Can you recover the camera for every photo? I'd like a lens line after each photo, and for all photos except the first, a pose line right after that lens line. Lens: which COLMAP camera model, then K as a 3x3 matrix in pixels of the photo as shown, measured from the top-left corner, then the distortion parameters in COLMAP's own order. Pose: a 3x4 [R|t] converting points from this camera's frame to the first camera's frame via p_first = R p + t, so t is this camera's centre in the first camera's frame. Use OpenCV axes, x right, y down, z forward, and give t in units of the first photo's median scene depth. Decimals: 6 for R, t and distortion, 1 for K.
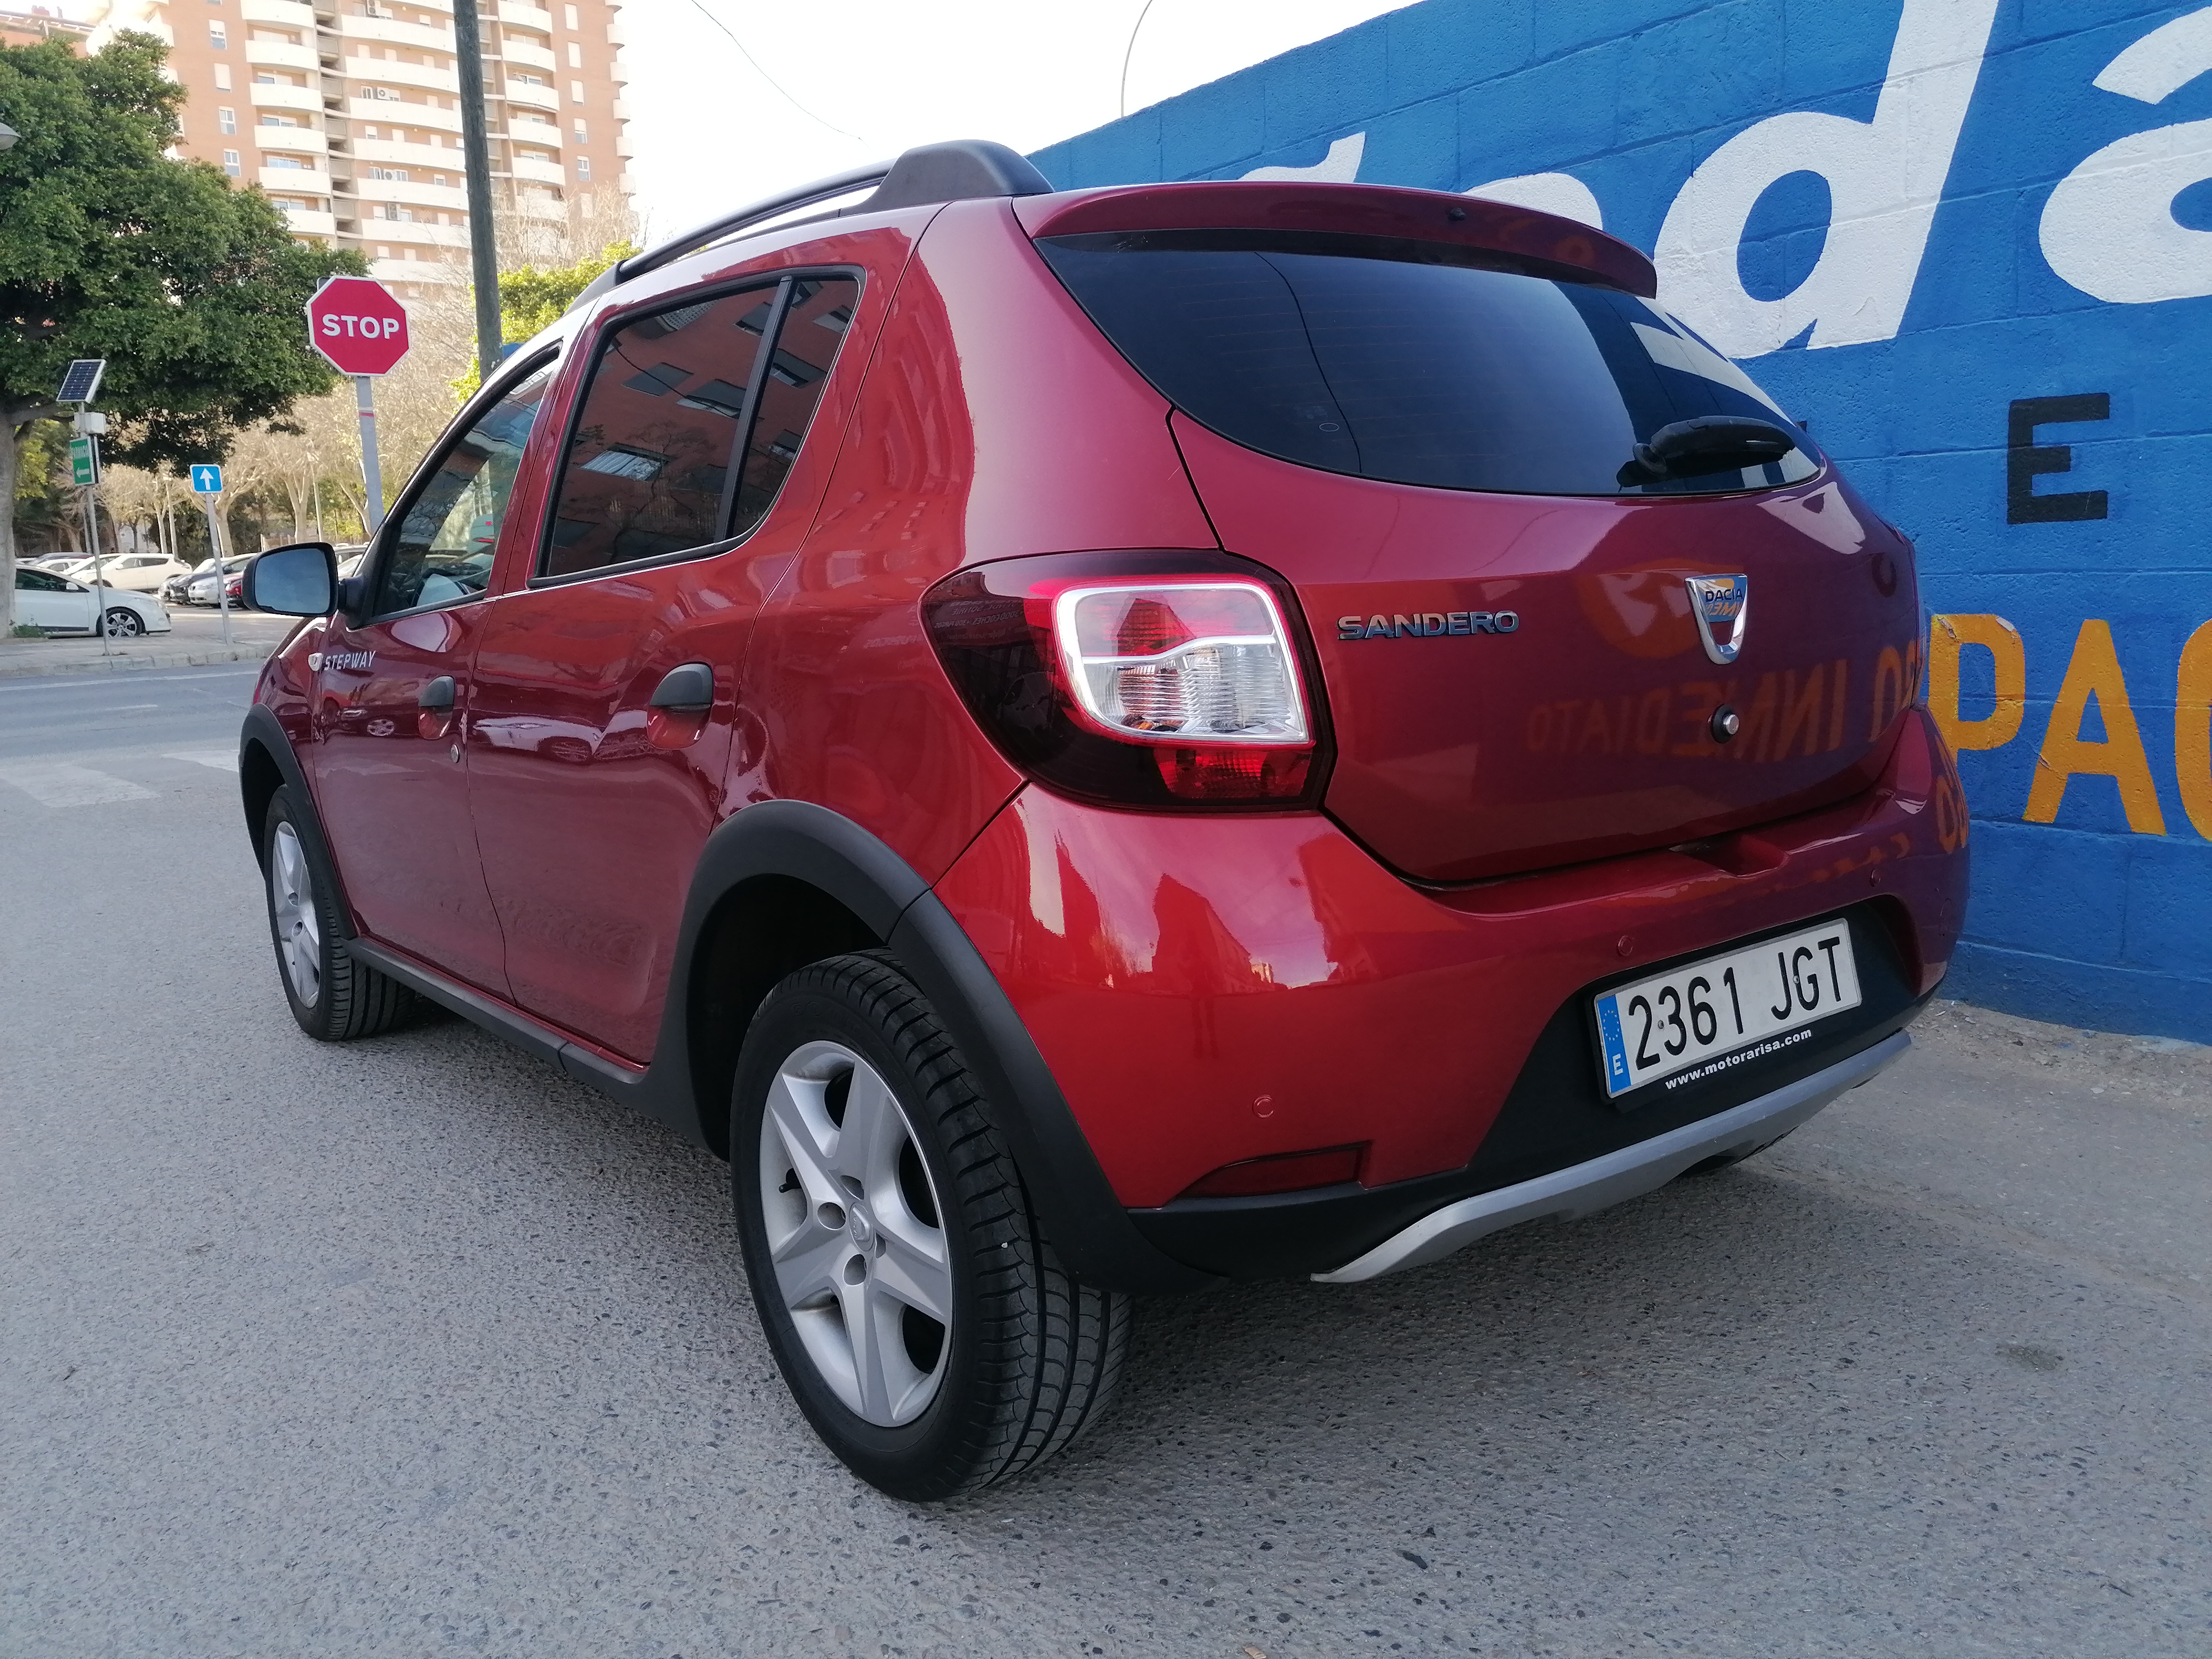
lens RADIAL K [[1643.4, 0, 1106.0], [0, 1643.4, 829.5], [0, 0, 1]] dist [0.084785, -0.108227]
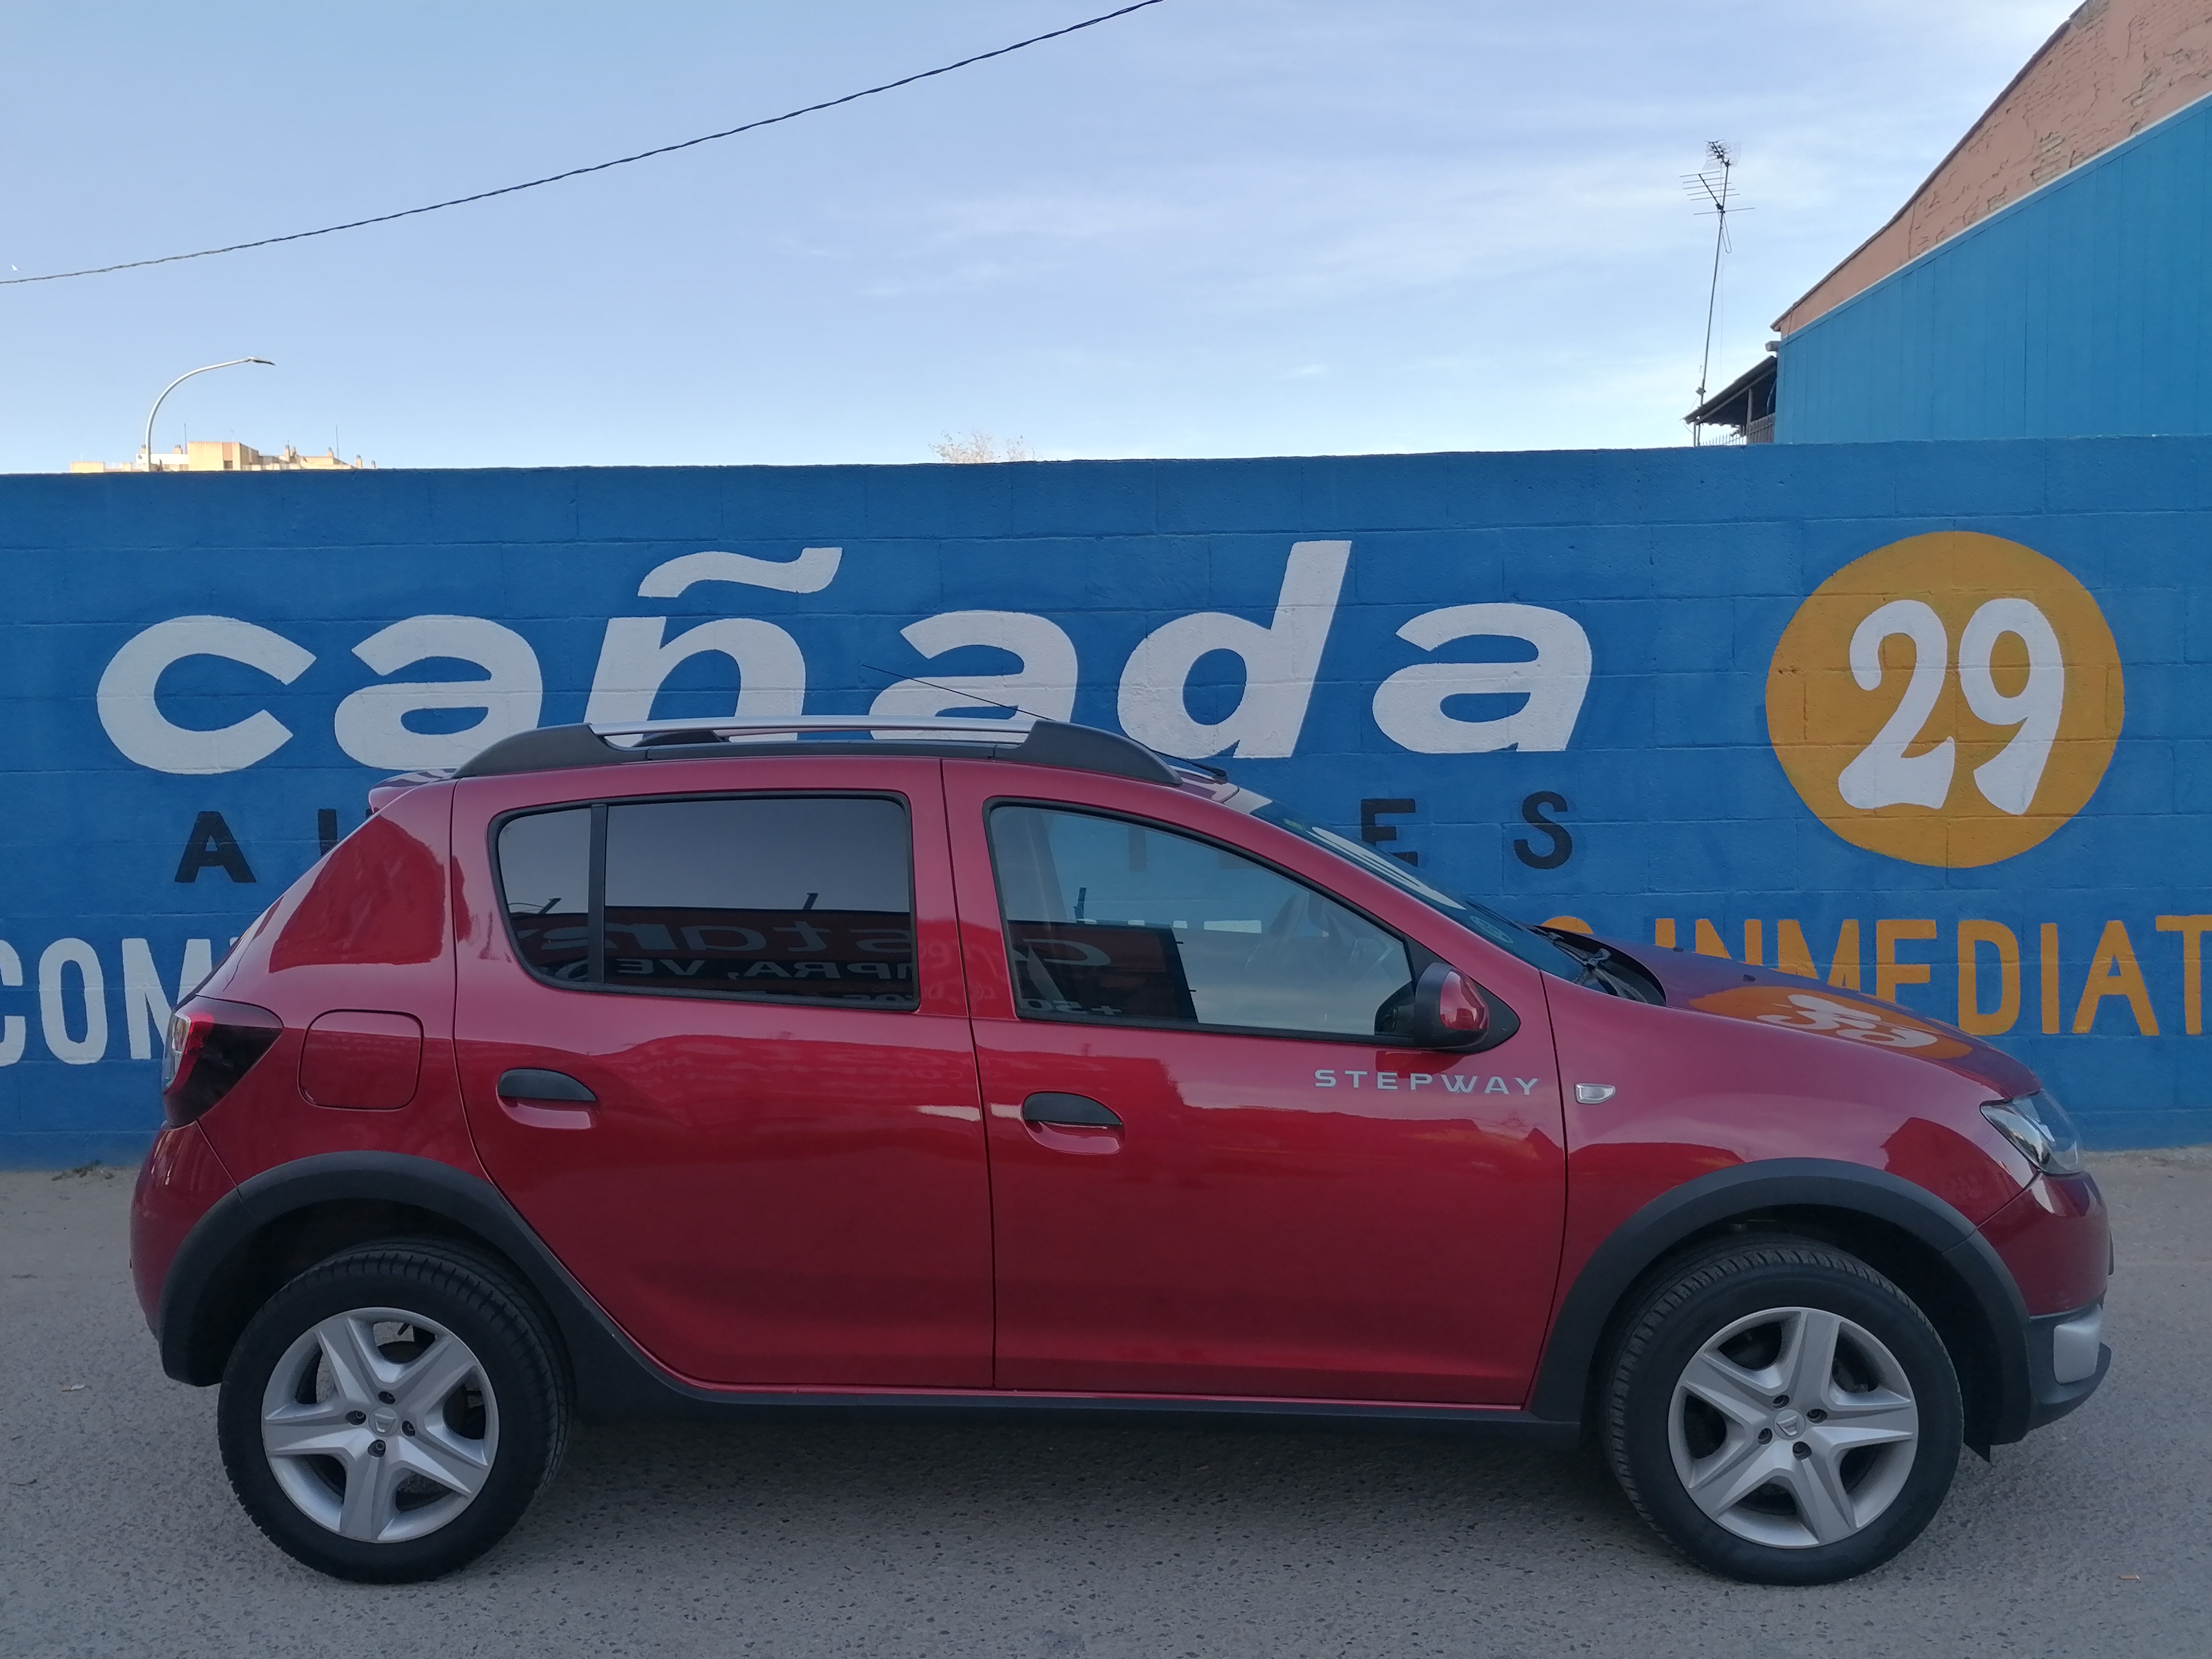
lens RADIAL K [[1651.5, 0, 1110.1], [0, 1651.5, 833.8], [0, 0, 1]] dist [0.078773, -0.100686]
pose [[0.603149, -0.025506, 0.797221, -1.539774], [0.123748, 0.990379, -0.061937, -0.227241], [-0.787971, 0.136012, 0.600502, 0.272614]]
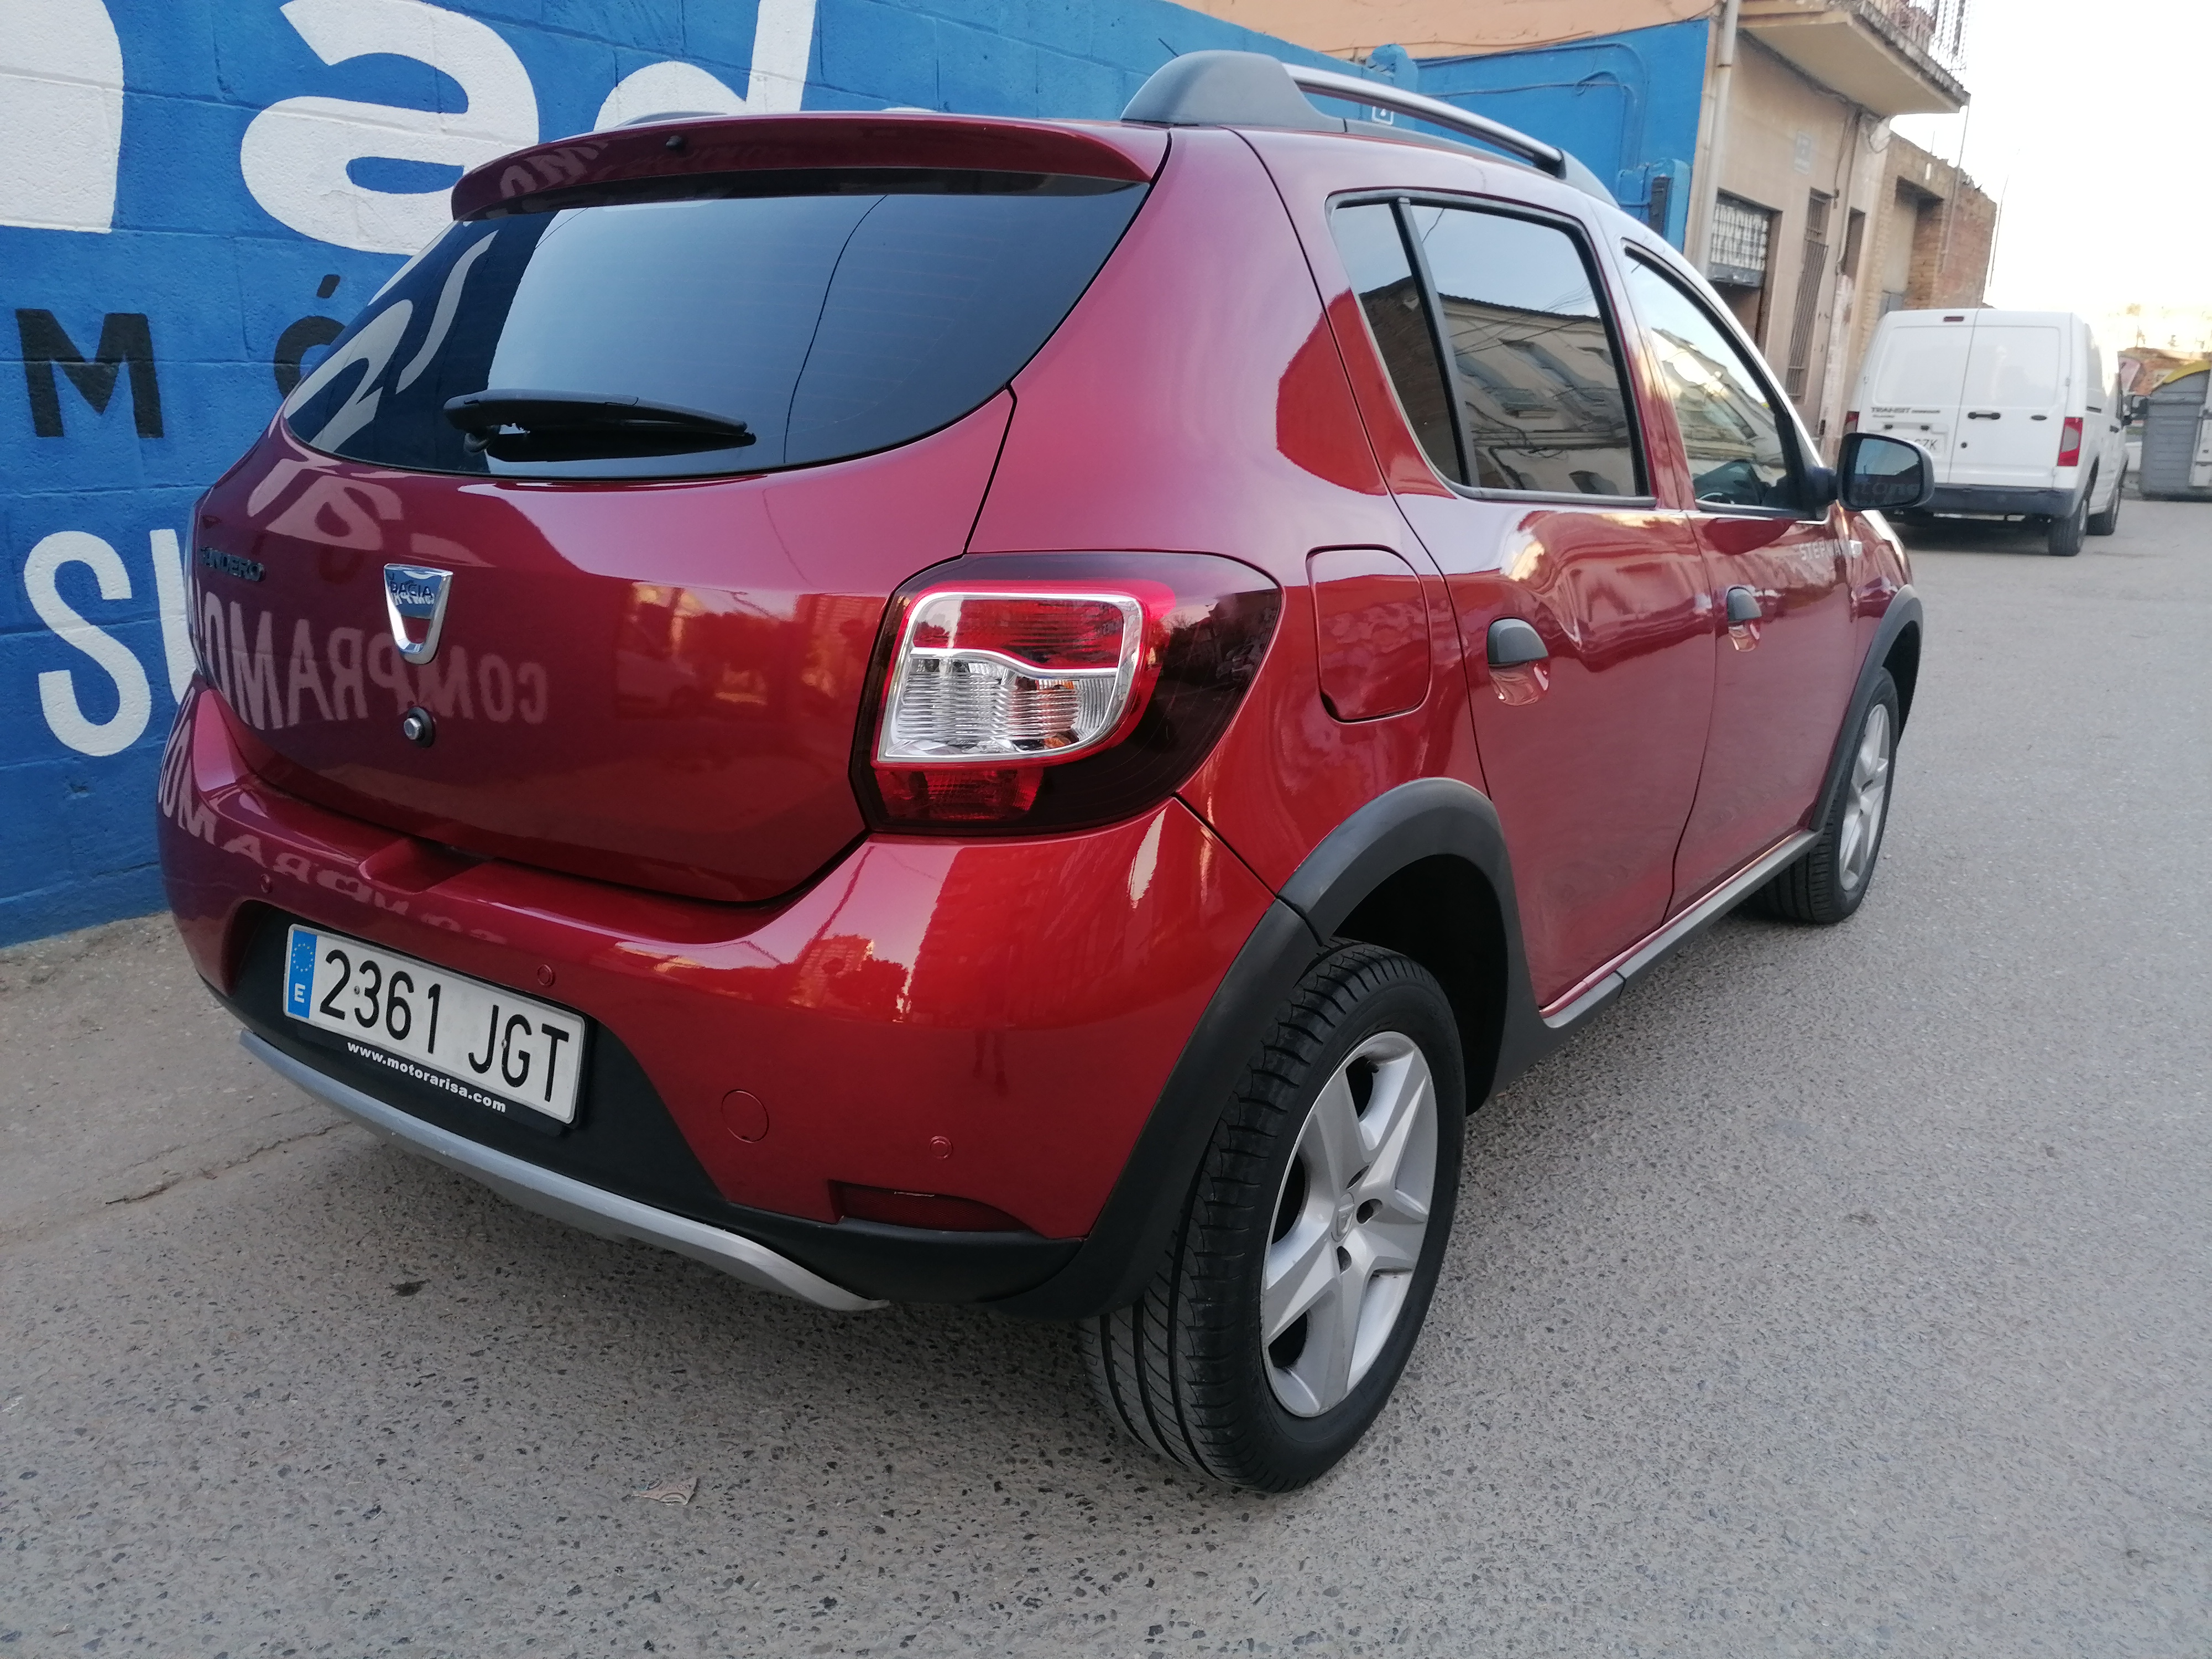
lens RADIAL K [[1651.5, 0, 1110.1], [0, 1651.5, 833.8], [0, 0, 1]] dist [0.078773, -0.100686]
pose [[-0.329598, -0.227412, 0.916324, -1.506251], [0.144507, 0.946969, 0.286996, -0.357096], [-0.932997, 0.227009, -0.279256, 1.983647]]
